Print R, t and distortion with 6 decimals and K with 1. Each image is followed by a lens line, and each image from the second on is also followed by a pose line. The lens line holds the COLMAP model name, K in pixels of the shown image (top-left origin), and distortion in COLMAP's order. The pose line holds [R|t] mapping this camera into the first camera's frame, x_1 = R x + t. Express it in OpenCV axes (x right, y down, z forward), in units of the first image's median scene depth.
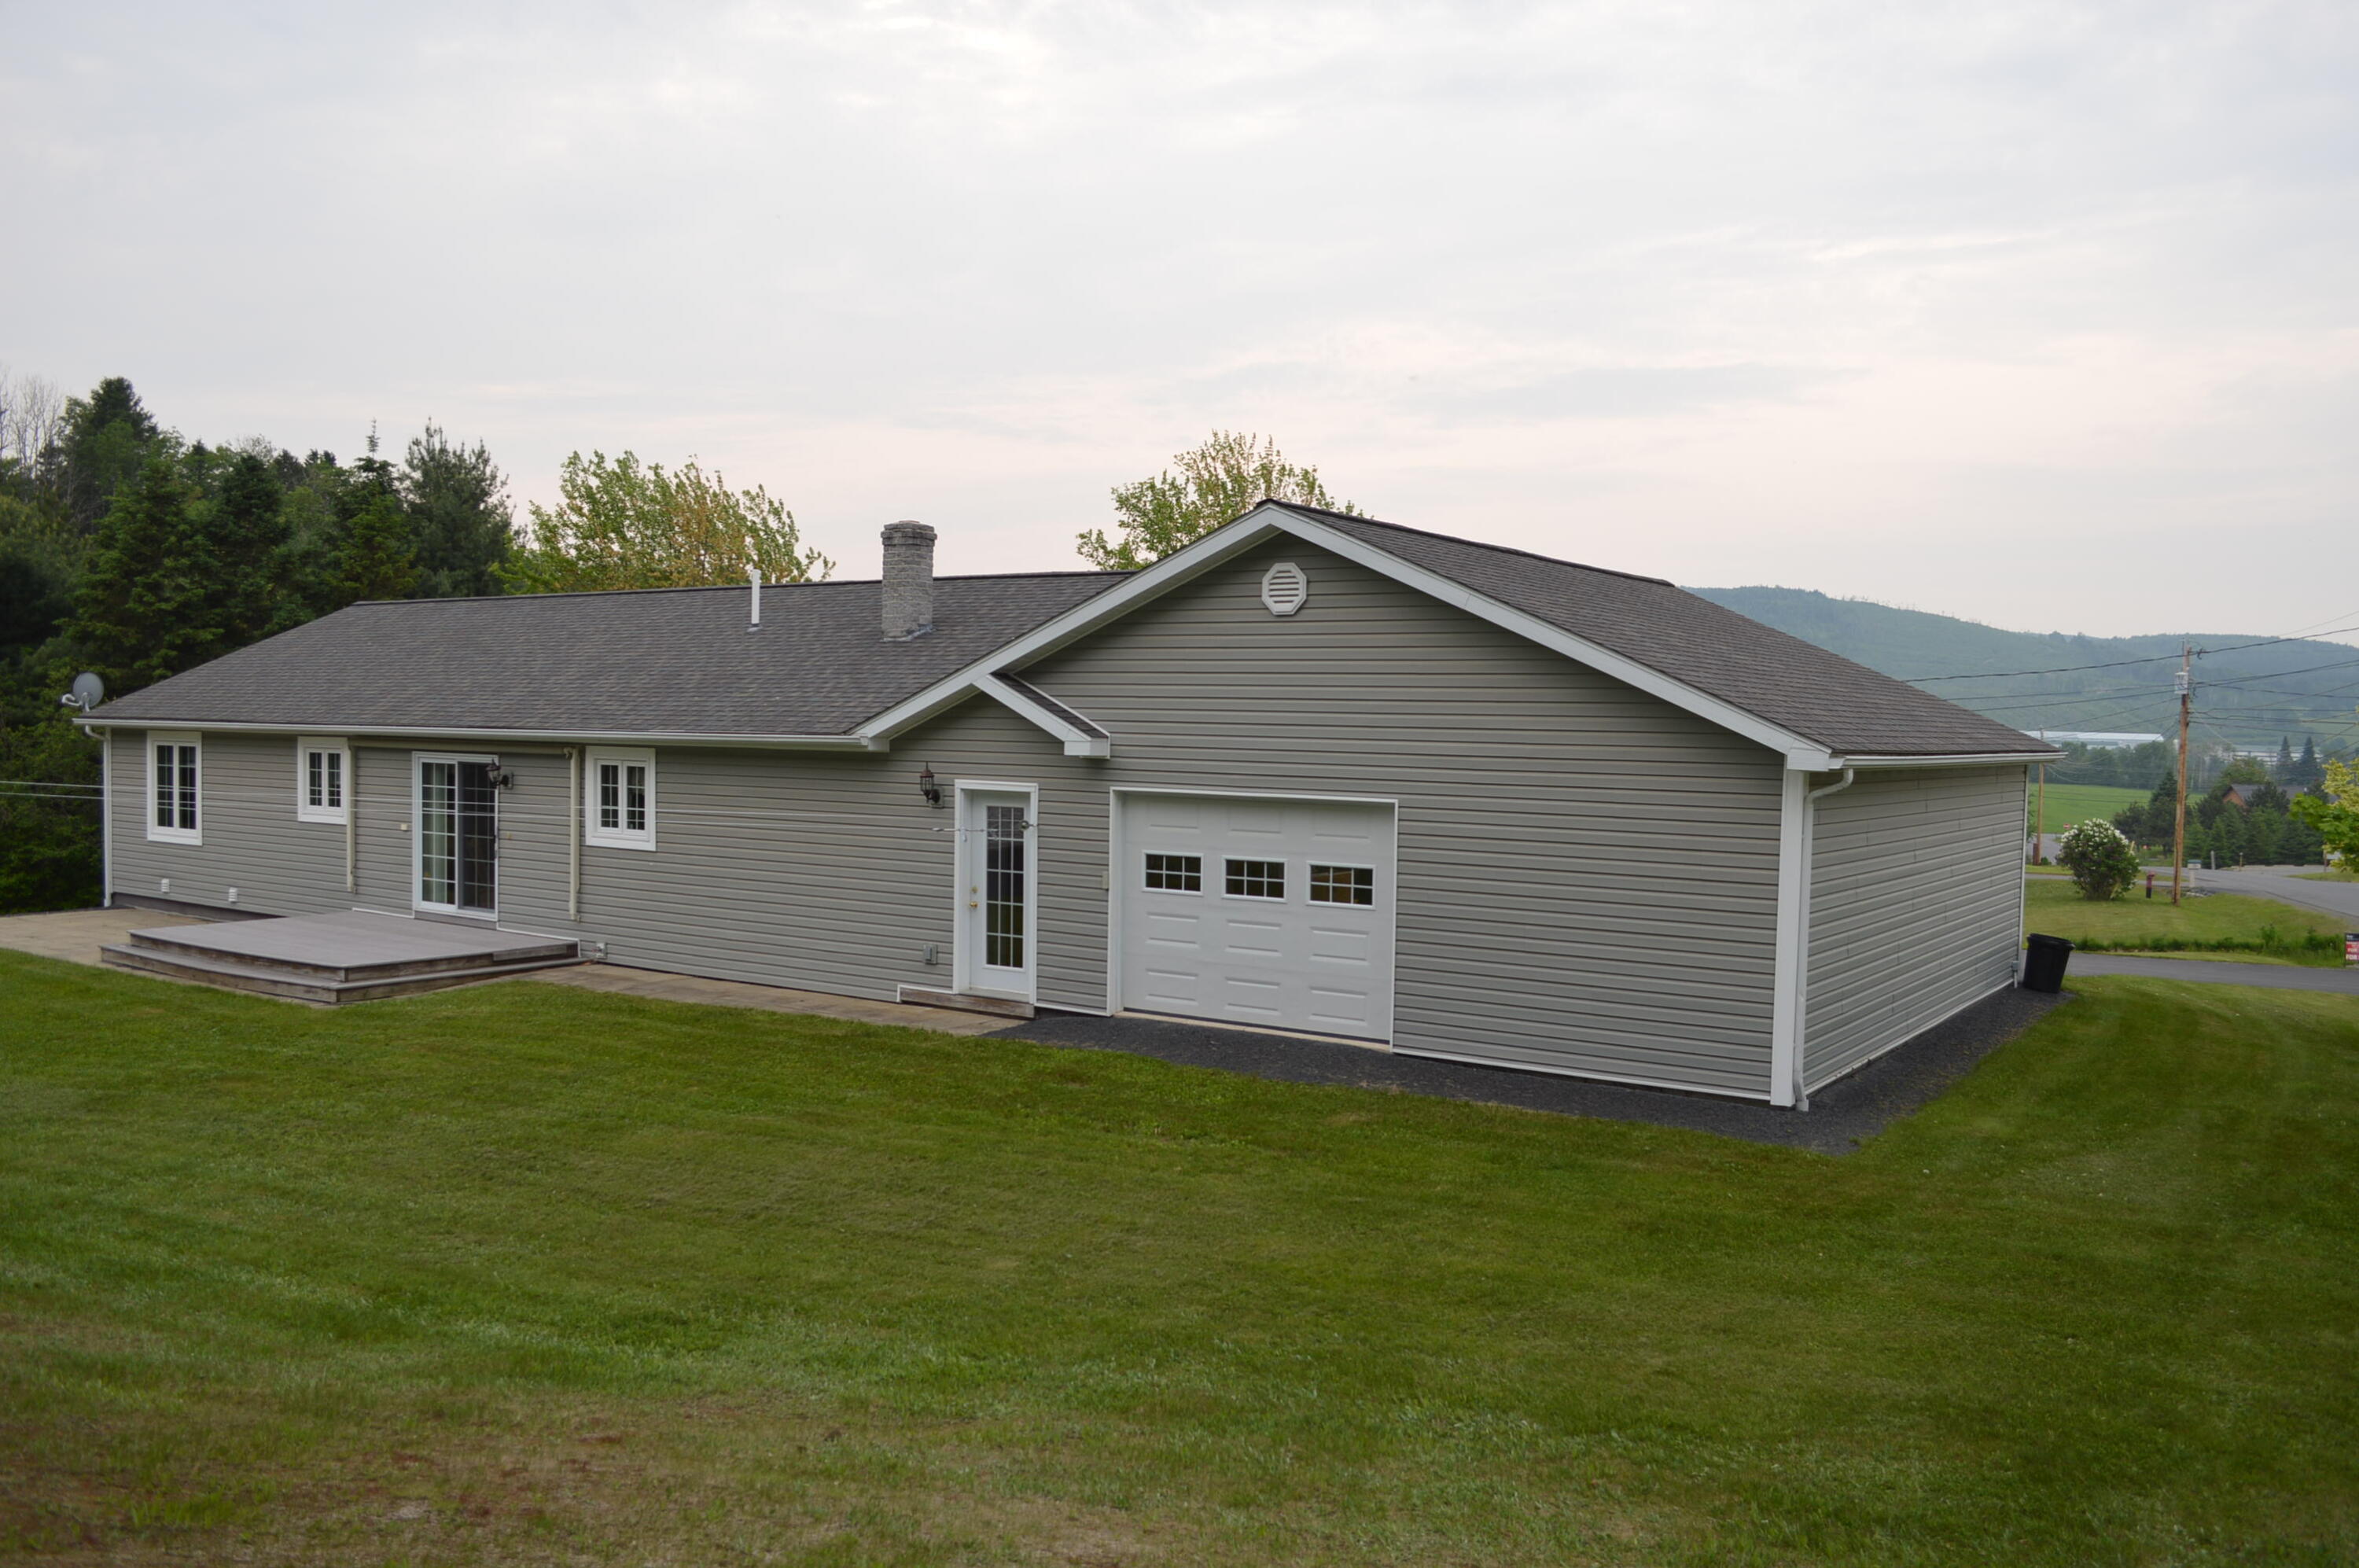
lens RADIAL K [[1864.8, 0, 1179.5], [0, 1864.8, 784.0], [0, 0, 1]] dist [-0.090019, -0.000186]
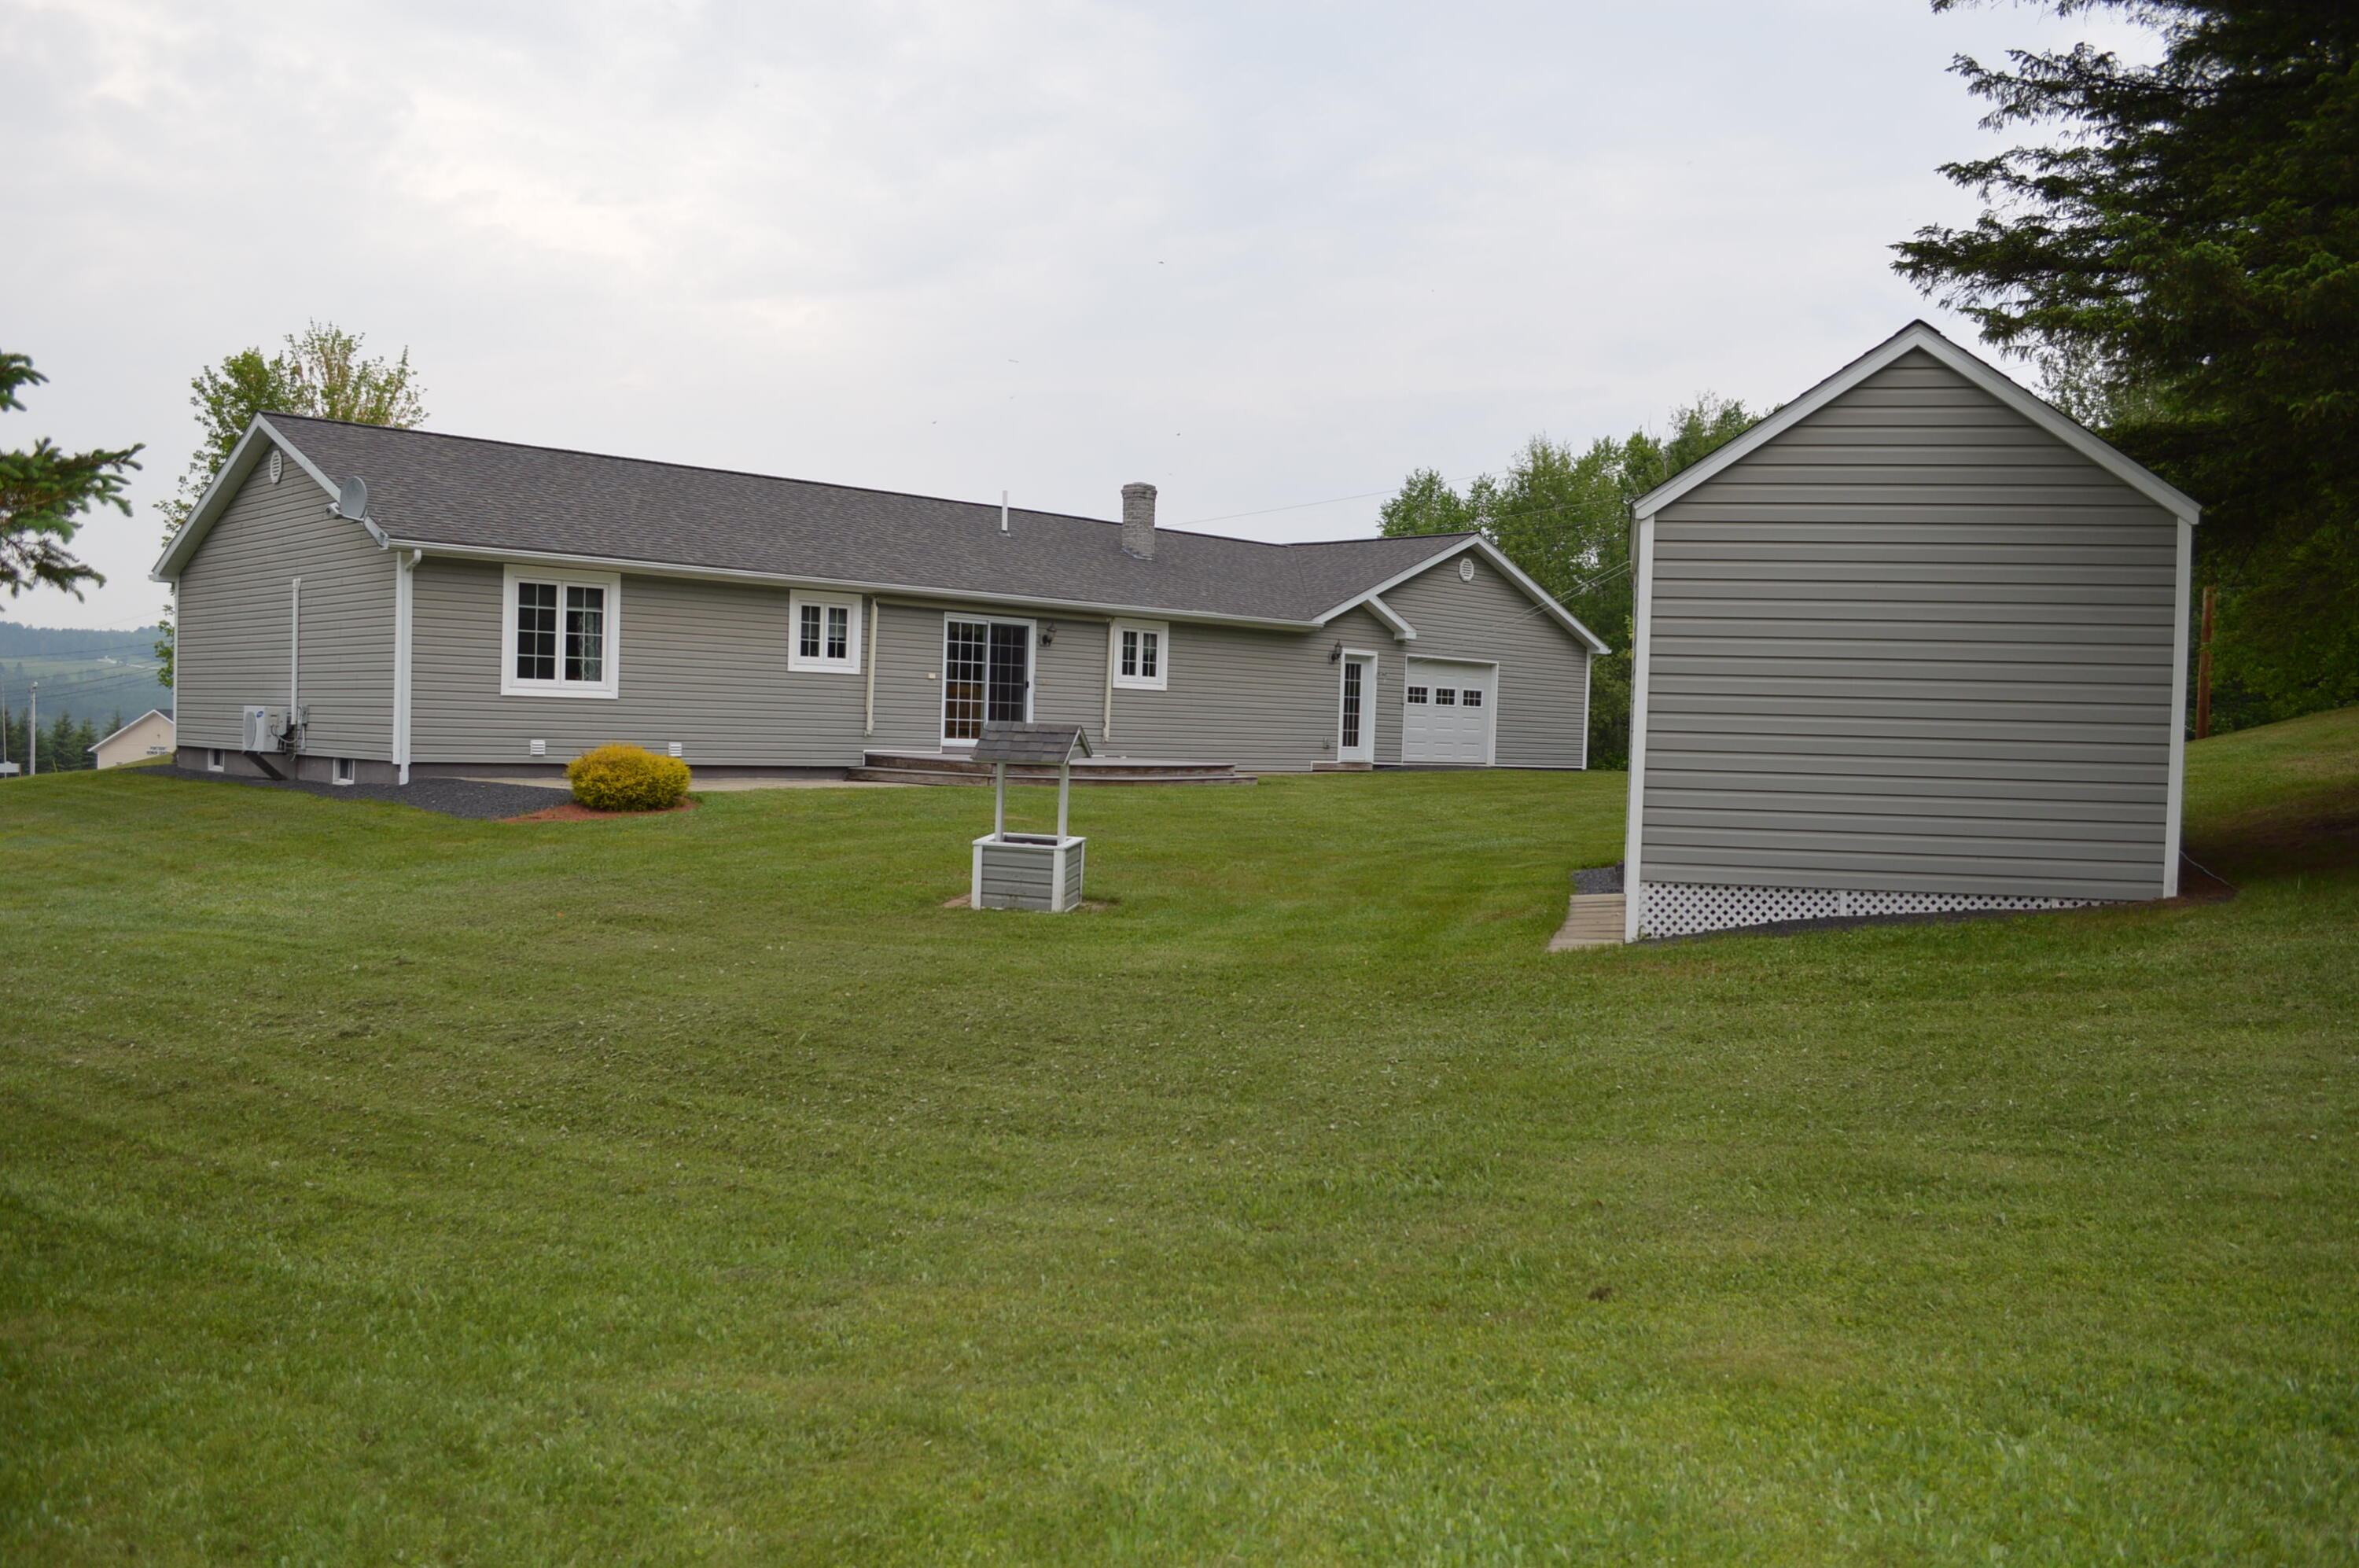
lens RADIAL K [[1864.8, 0, 1179.5], [0, 1864.8, 784.0], [0, 0, 1]] dist [-0.090019, -0.000186]
pose [[0.200061, -0.029739, 0.979332, -1.751940], [0.016919, 0.999495, 0.026895, 0.071023], [-0.979637, 0.011189, 0.200464, 0.686081]]
